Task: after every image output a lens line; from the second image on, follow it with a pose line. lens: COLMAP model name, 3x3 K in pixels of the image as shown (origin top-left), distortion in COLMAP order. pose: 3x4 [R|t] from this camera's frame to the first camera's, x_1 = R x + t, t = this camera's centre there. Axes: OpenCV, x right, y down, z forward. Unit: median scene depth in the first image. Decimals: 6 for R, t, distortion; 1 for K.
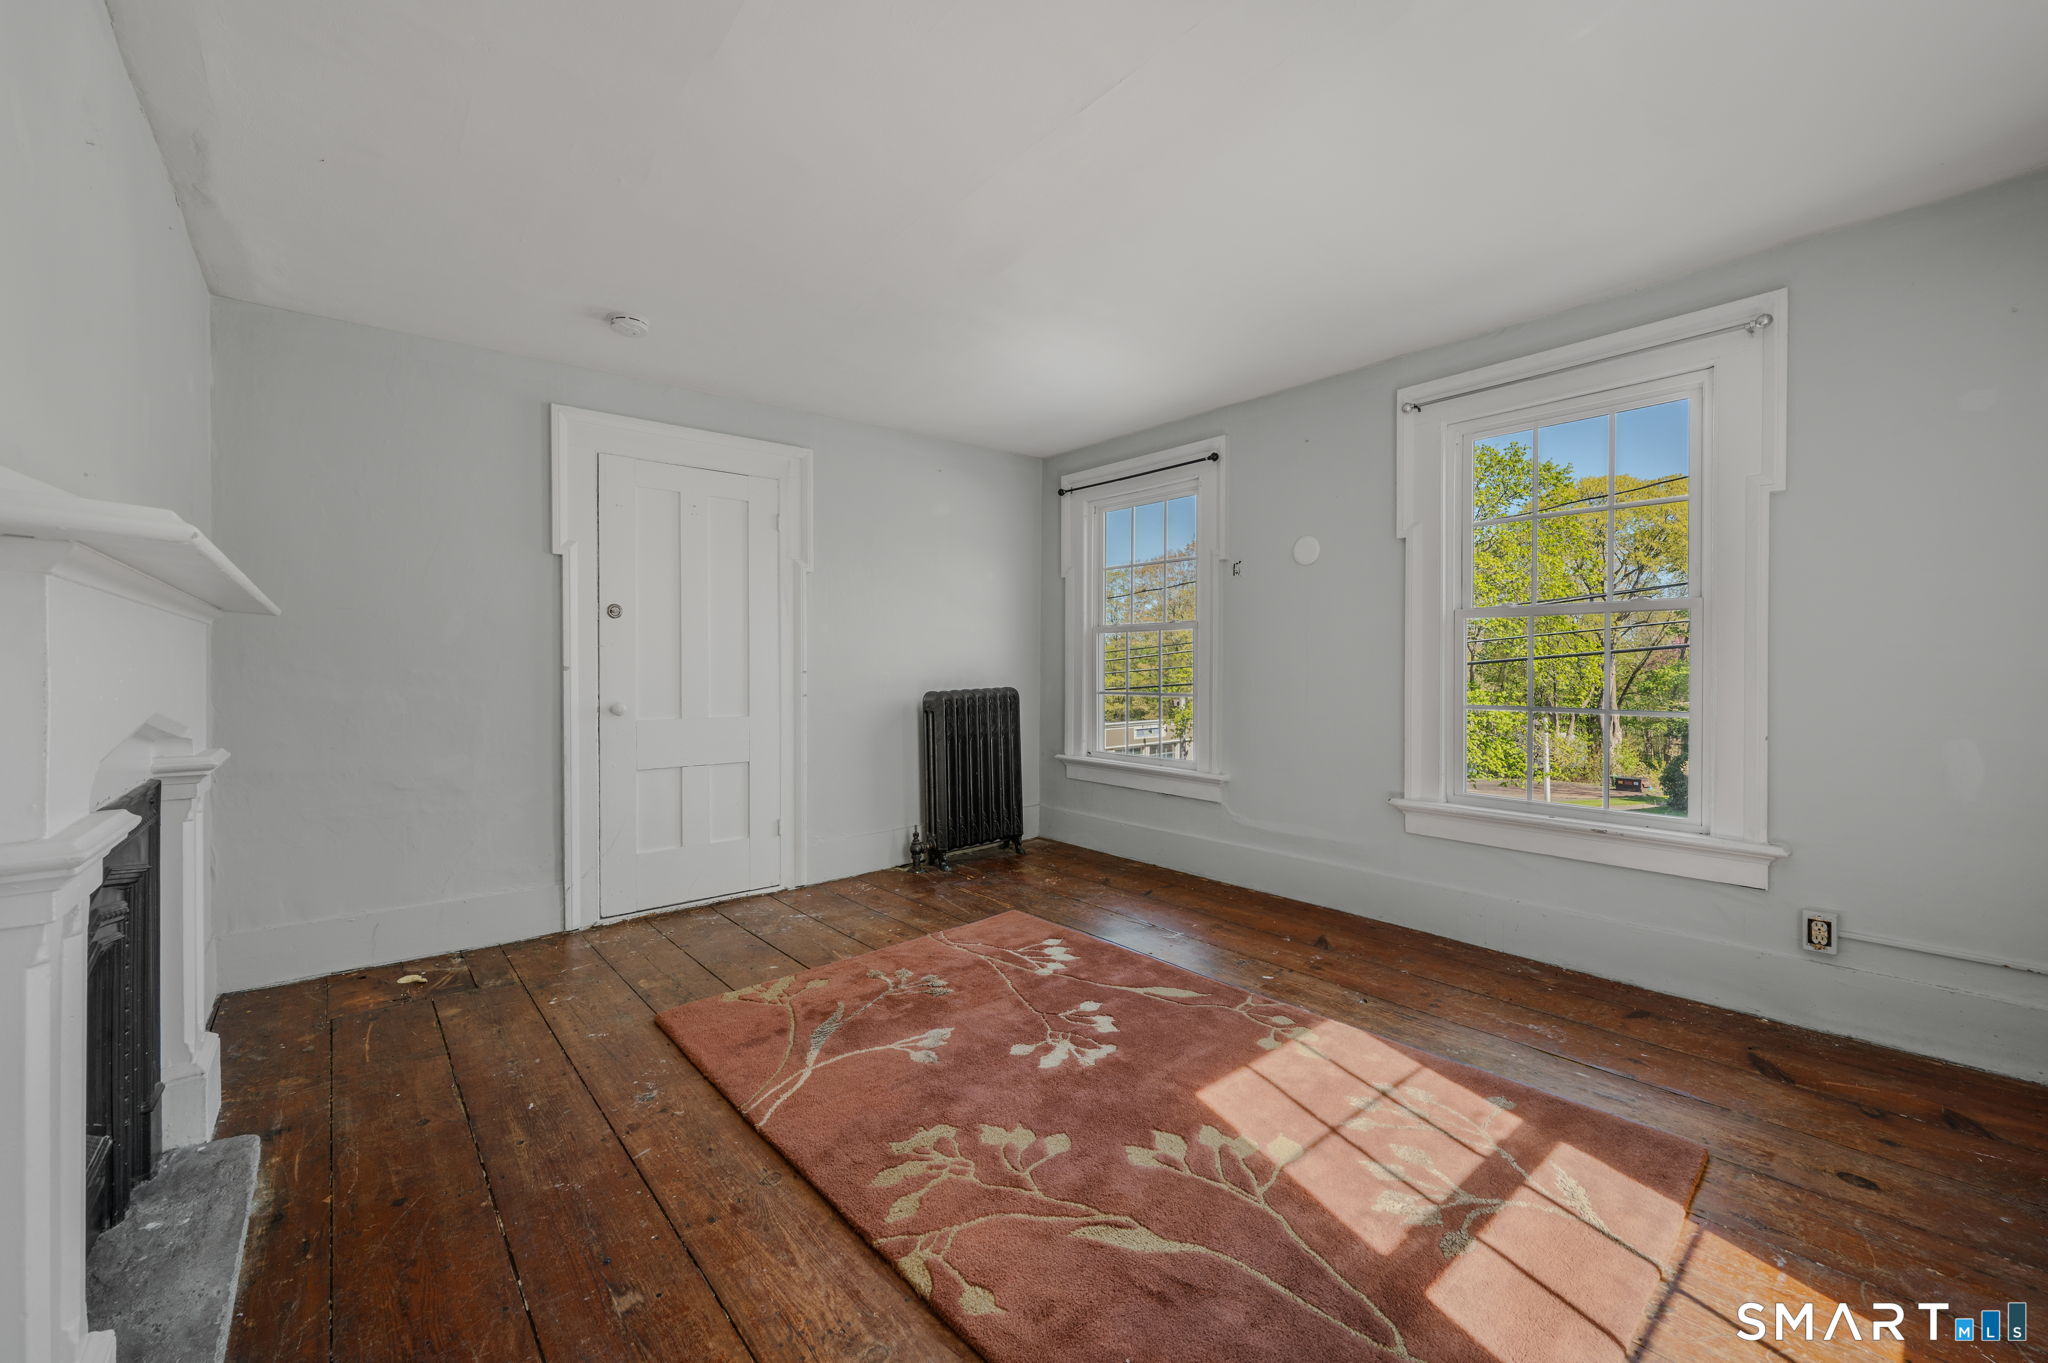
lens RADIAL K [[808.1, 0, 1033.8], [0, 808.1, 659.5], [0, 0, 1]] dist [0.000378, 0.000097]
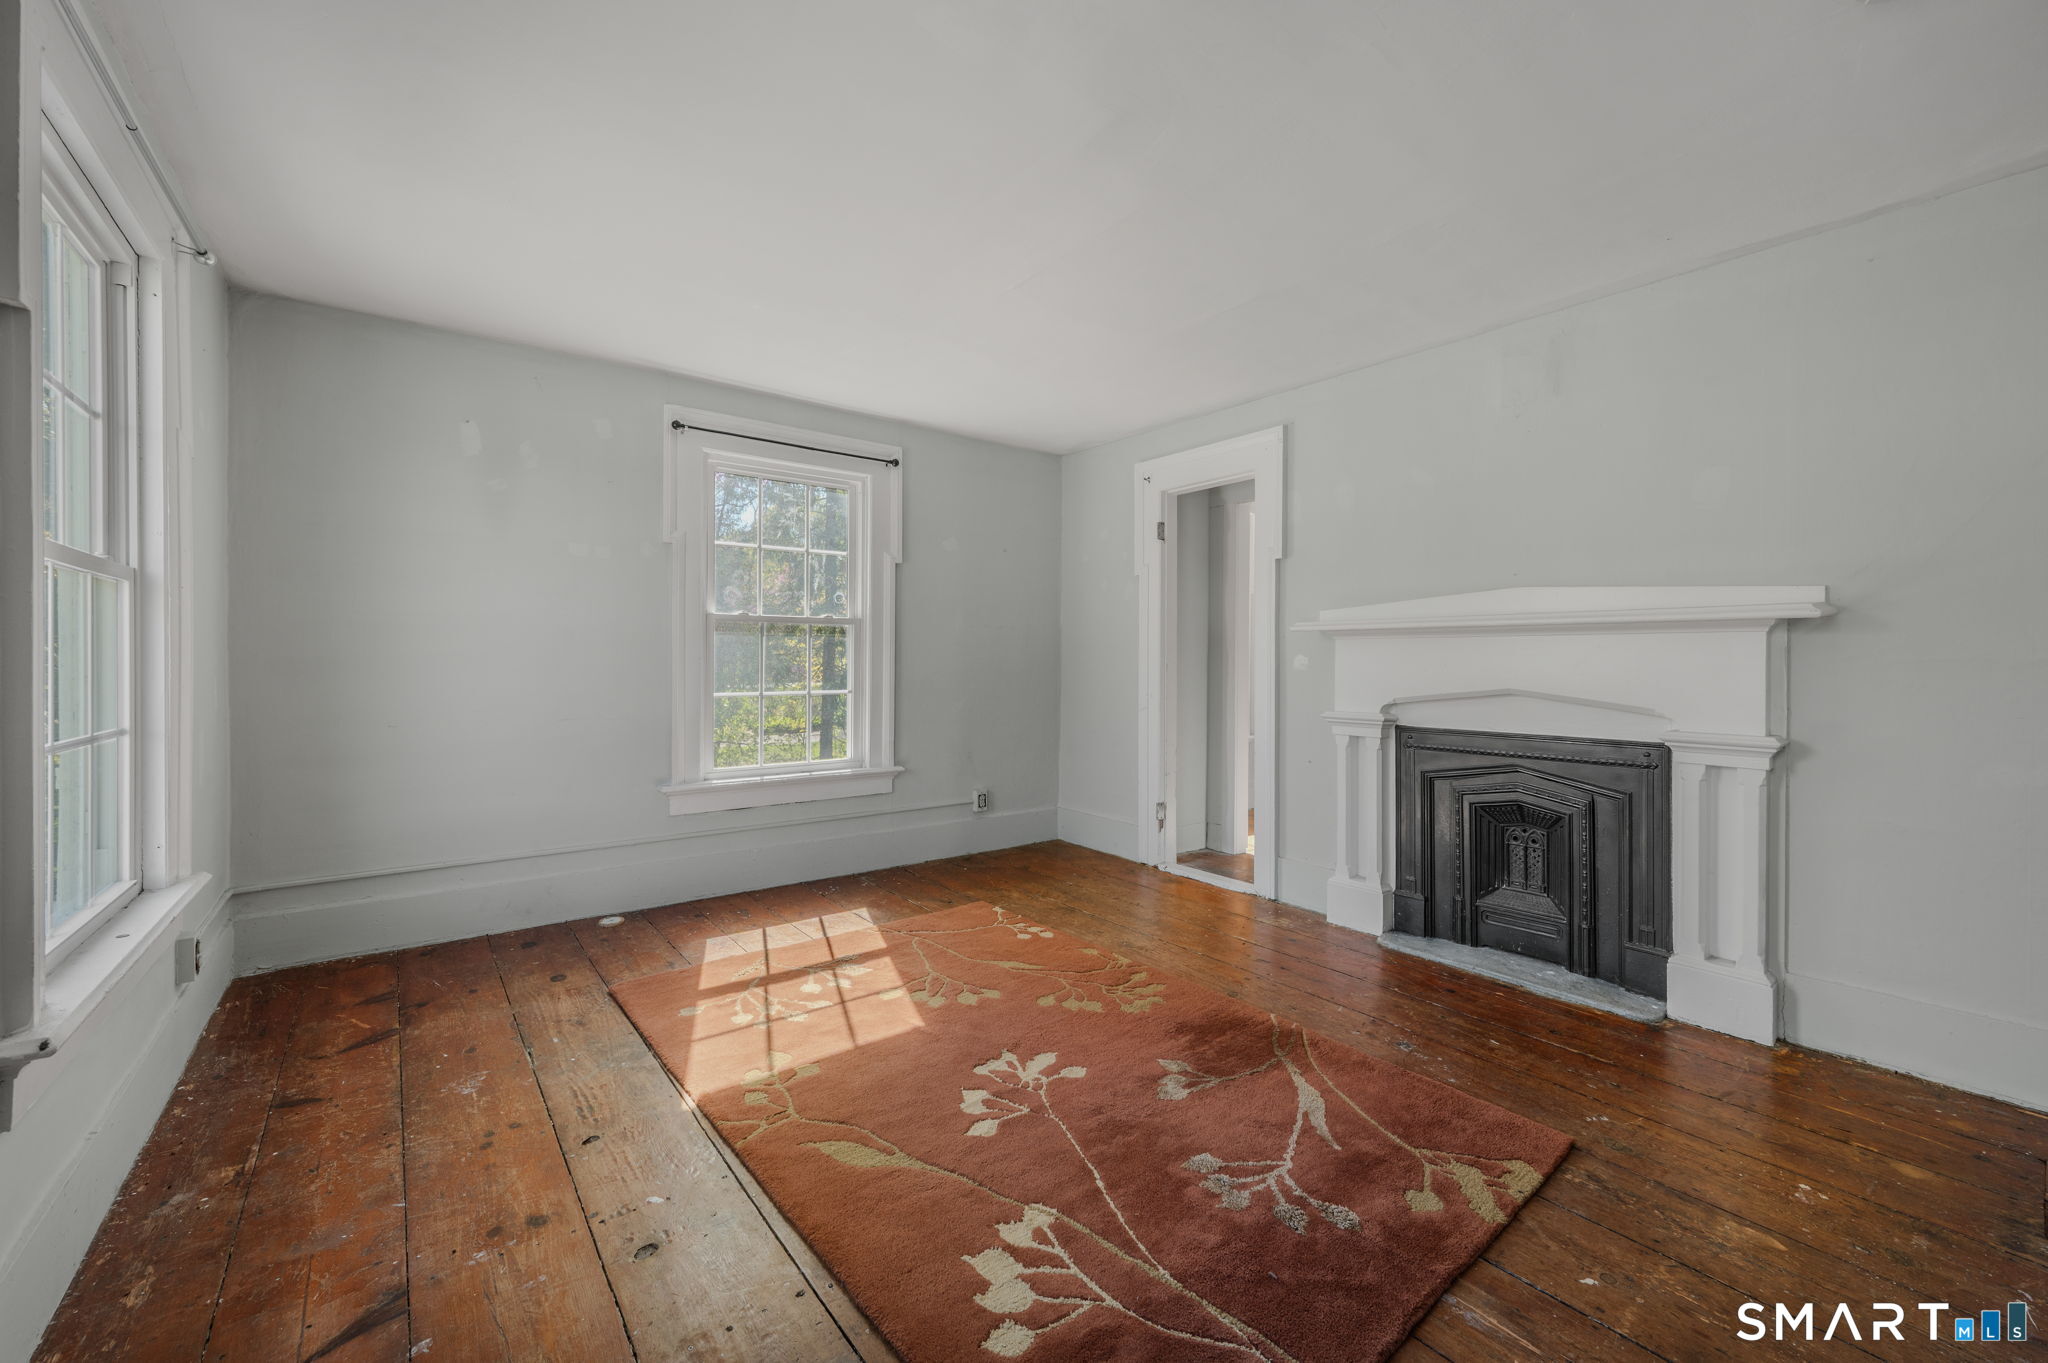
lens RADIAL K [[808.1, 0, 1033.8], [0, 808.1, 659.5], [0, 0, 1]] dist [0.000378, 0.000097]
pose [[-0.998876, -0.001394, 0.047379, -0.012364], [-0.001838, 0.999955, -0.009327, 0.011810], [-0.047363, -0.009404, -0.998833, 1.997556]]
